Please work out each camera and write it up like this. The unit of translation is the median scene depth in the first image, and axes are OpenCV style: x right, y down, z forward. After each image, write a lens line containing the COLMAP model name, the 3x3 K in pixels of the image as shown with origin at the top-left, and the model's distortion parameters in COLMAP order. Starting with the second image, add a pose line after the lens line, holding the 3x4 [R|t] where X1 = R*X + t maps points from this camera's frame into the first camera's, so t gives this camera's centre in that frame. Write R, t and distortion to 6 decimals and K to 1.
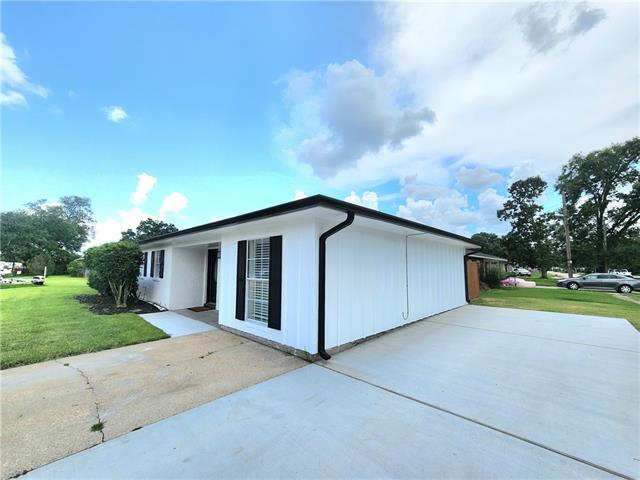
lens RADIAL K [[264.5, 0, 319.7], [0, 264.5, 246.1], [0, 0, 1]] dist [0.001589, 0.001049]
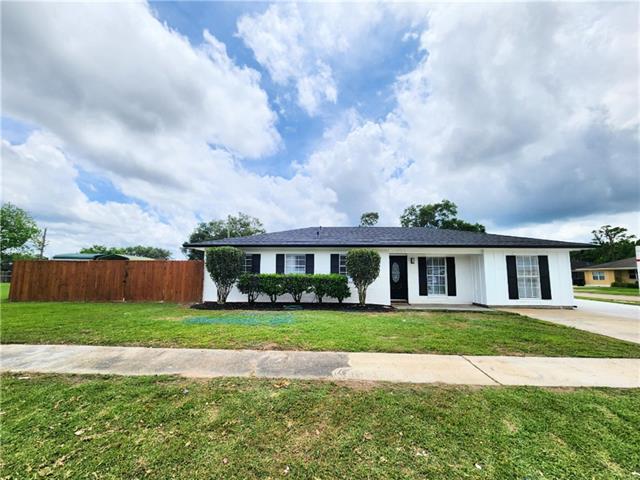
lens RADIAL K [[264.5, 0, 319.7], [0, 264.5, 246.1], [0, 0, 1]] dist [0.001589, 0.001049]
pose [[0.760768, 0.067257, 0.645530, -0.532664], [-0.052275, 0.997735, -0.042346, 0.013179], [-0.646915, -0.001530, 0.762560, 0.100463]]
